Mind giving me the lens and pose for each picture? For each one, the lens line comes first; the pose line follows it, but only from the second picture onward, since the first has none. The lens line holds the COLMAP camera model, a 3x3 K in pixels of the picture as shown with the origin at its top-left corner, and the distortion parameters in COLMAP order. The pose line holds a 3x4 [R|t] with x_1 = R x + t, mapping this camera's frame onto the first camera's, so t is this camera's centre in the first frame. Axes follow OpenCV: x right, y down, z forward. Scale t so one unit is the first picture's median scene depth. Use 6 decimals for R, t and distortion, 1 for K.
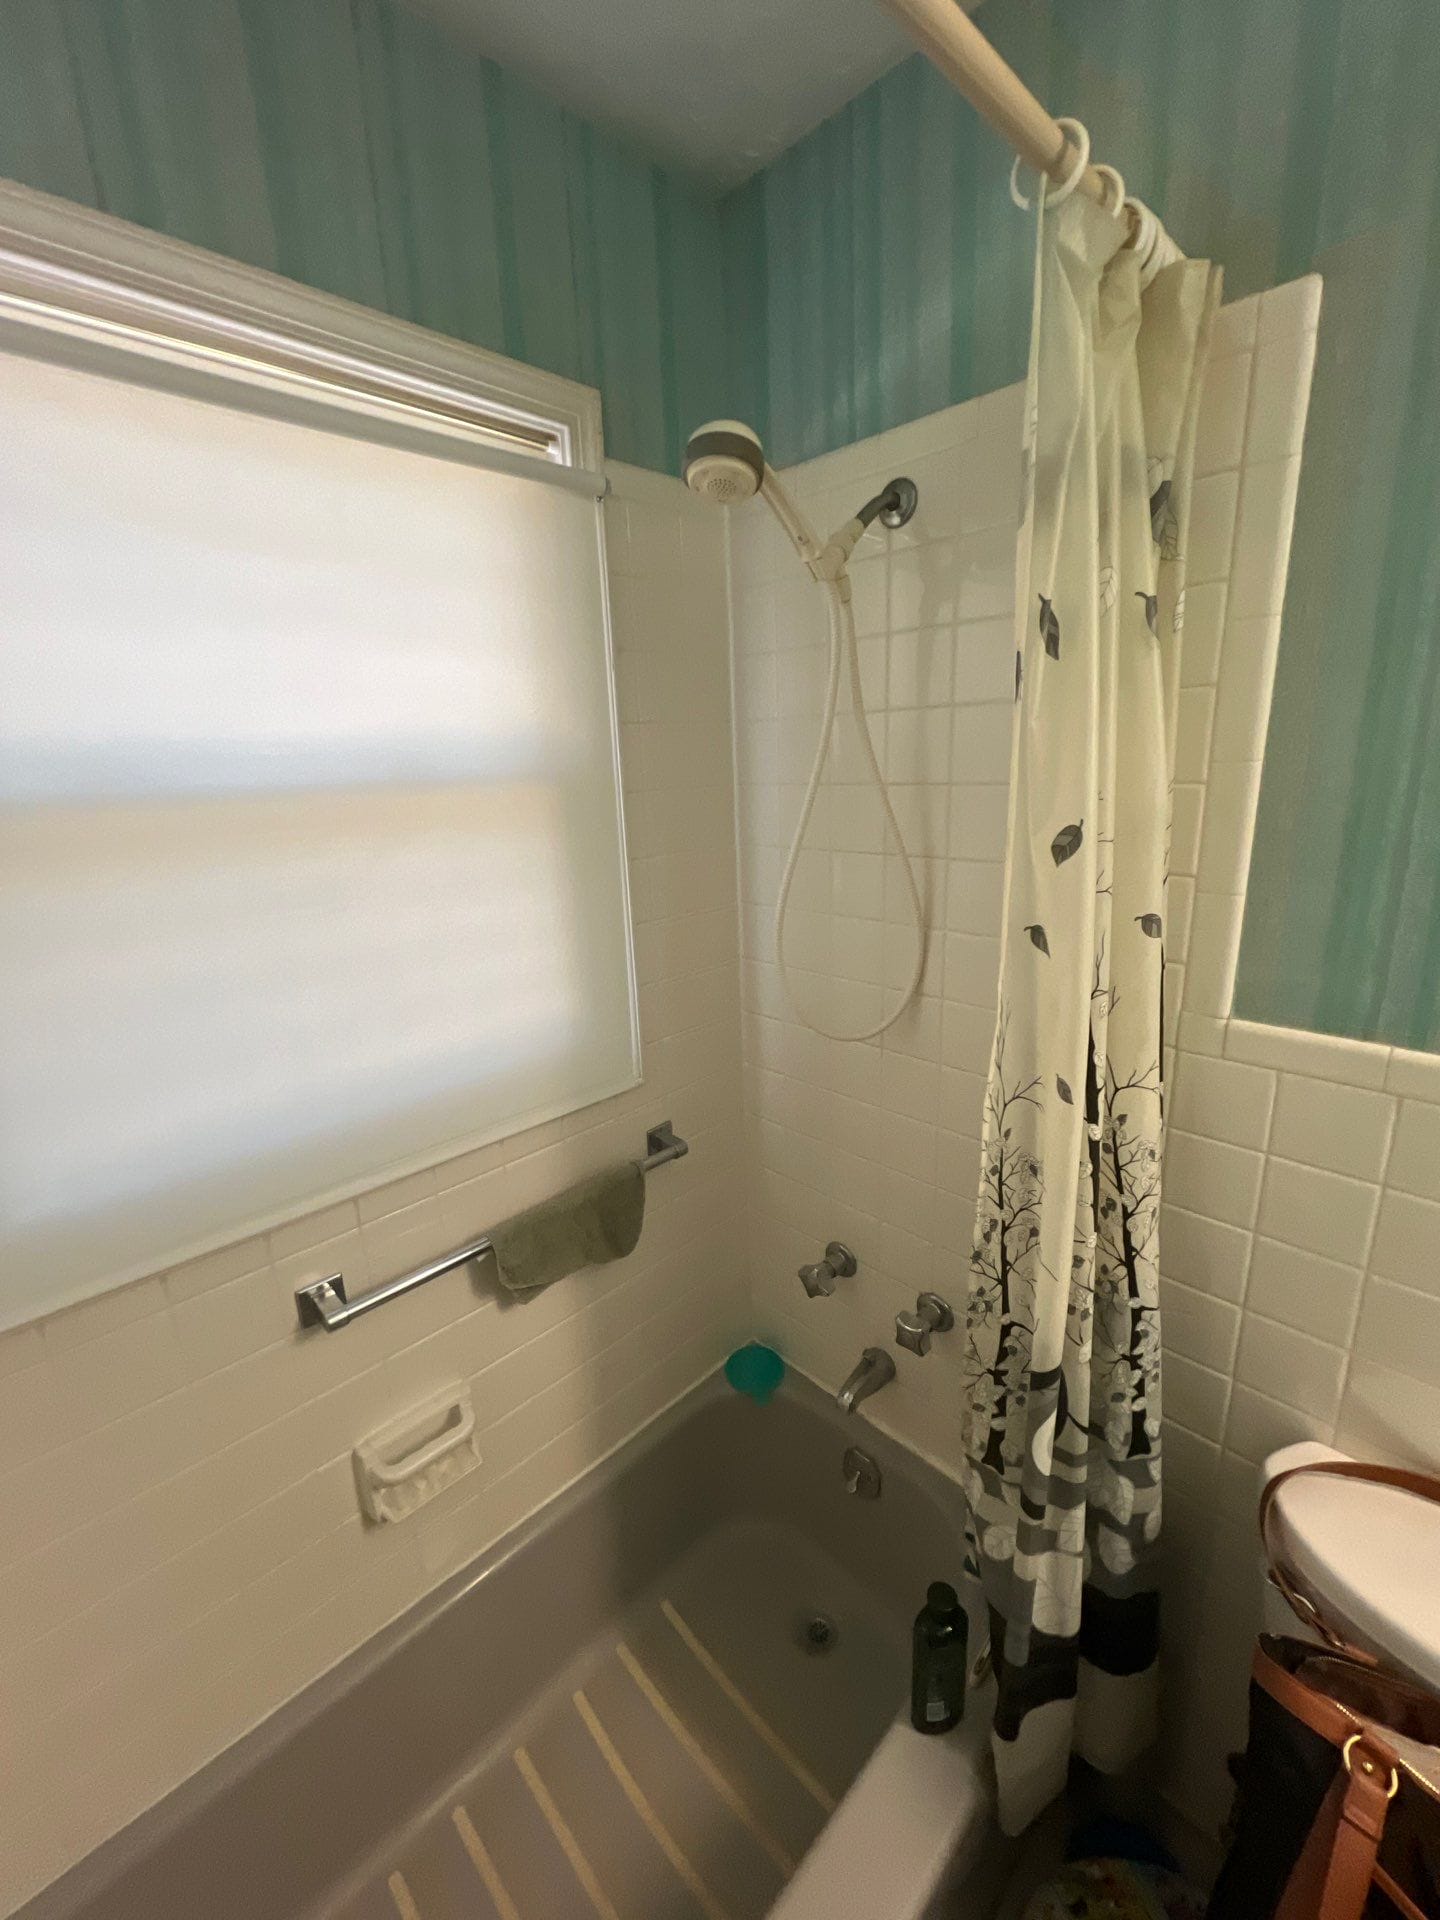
lens RADIAL K [[772.0, 0, 720.0], [0, 772.0, 960.0], [0, 0, 1]] dist [0.000491, 0.000220]
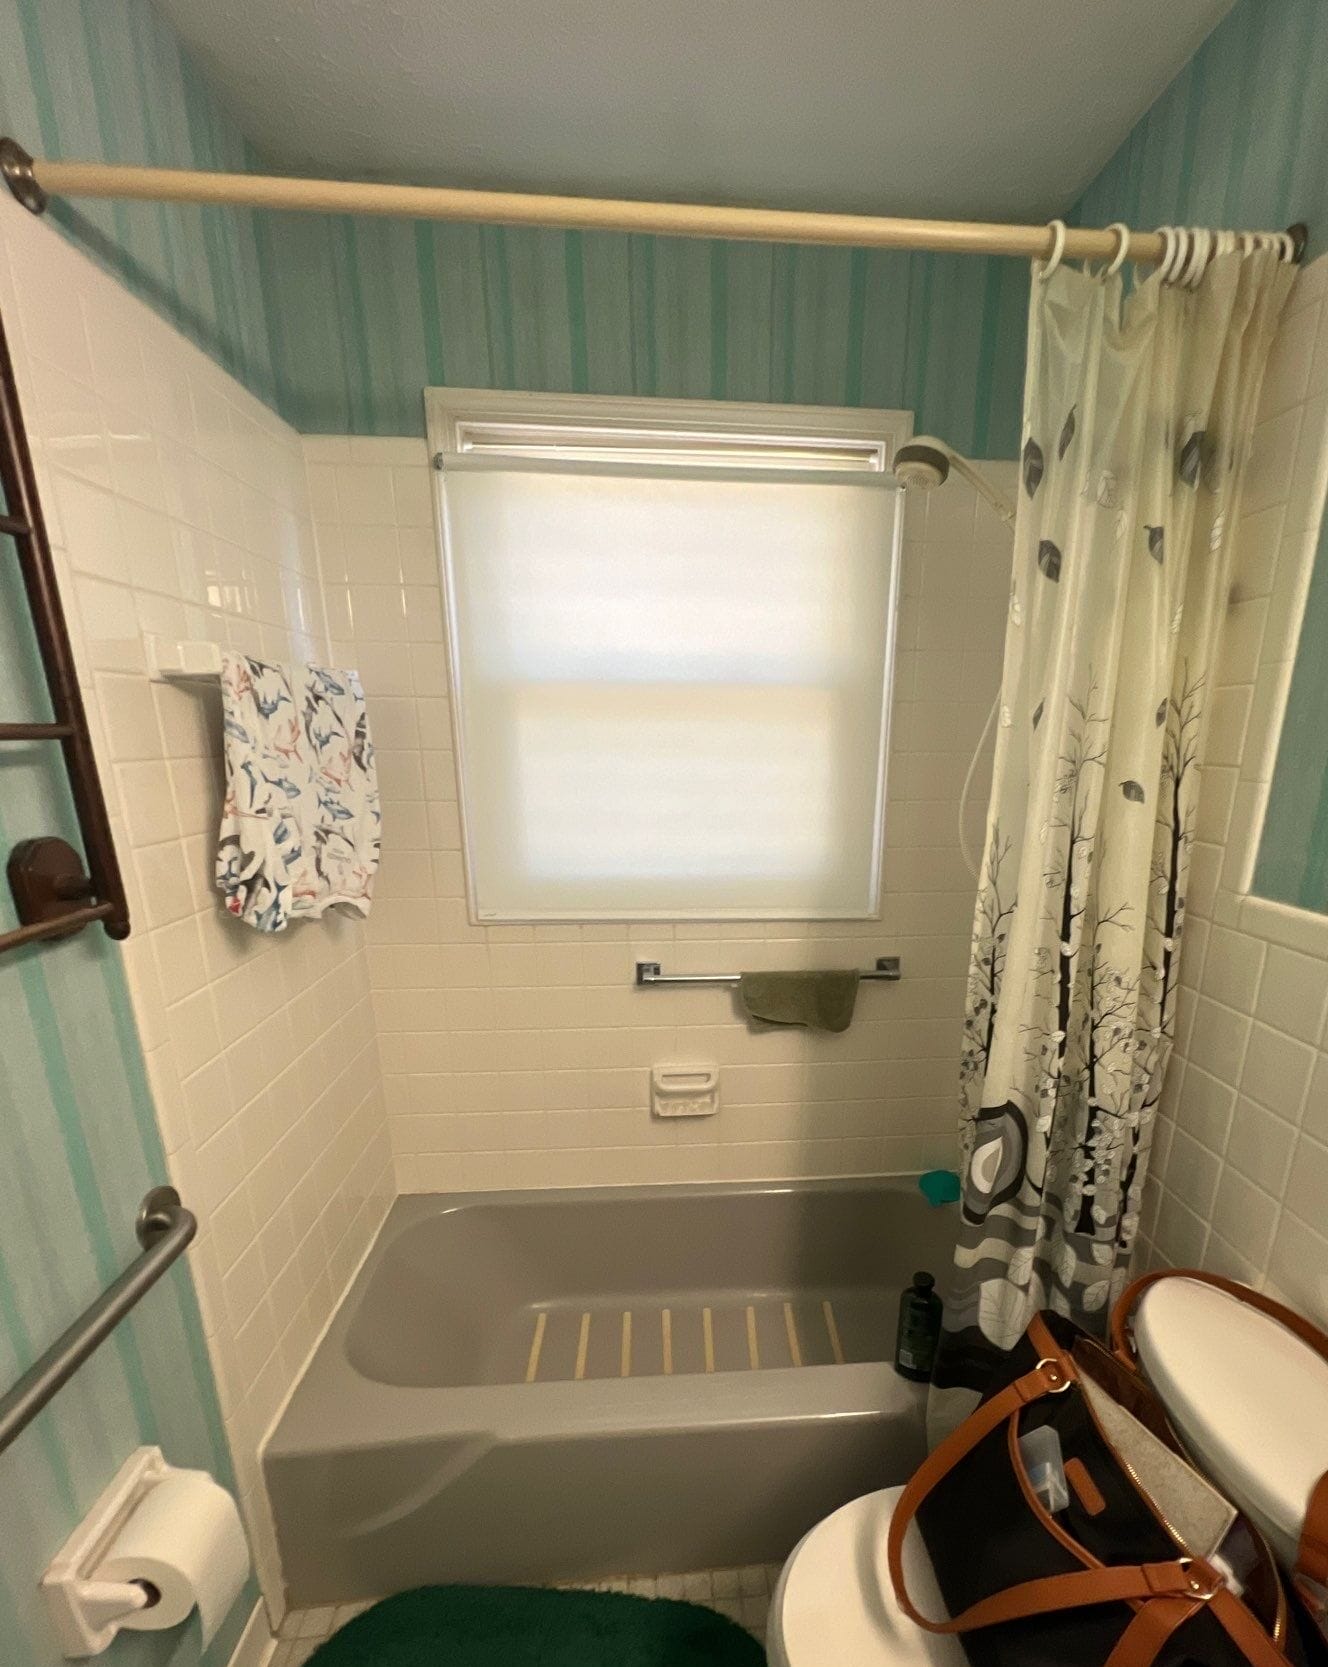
lens RADIAL K [[776.3, 0, 730.4], [0, 776.3, 960.3], [0, 0, 1]] dist [-0.001795, 0.000456]
pose [[0.774316, 0.219330, -0.593573, 0.737978], [-0.195854, 0.975019, 0.104787, 0.191034], [0.601727, 0.035115, 0.797929, -0.352586]]
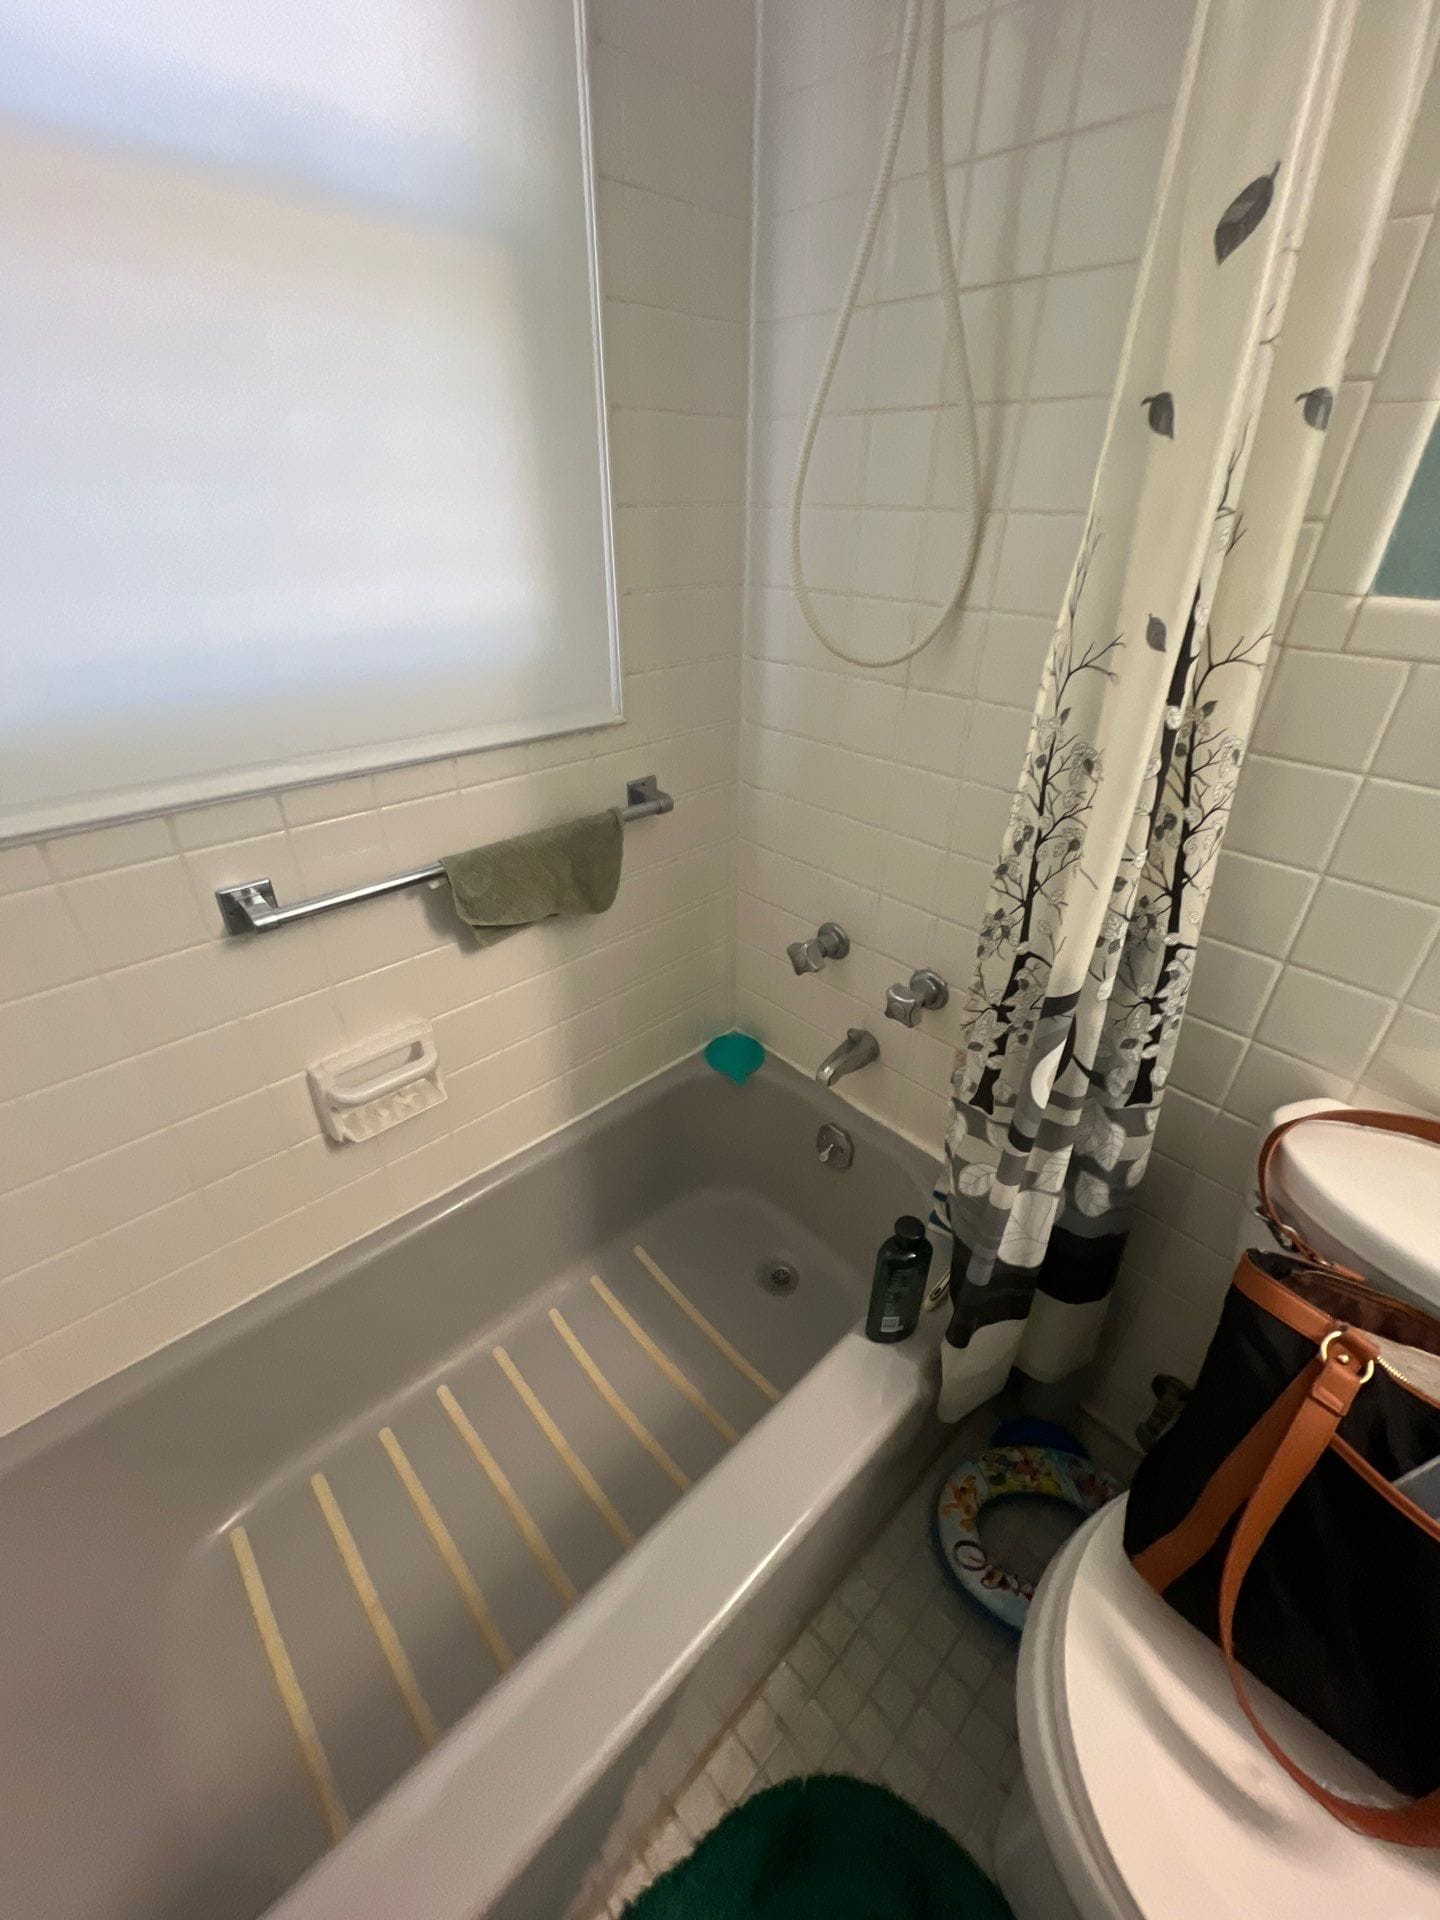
lens RADIAL K [[772.4, 0, 719.3], [0, 772.4, 951.7], [0, 0, 1]] dist [-0.001898, 0.000093]
pose [[0.998711, 0.050284, 0.006960, 0.019172], [-0.050295, 0.961546, 0.269999, 0.234151], [0.006885, -0.270000, 0.962836, 0.143528]]
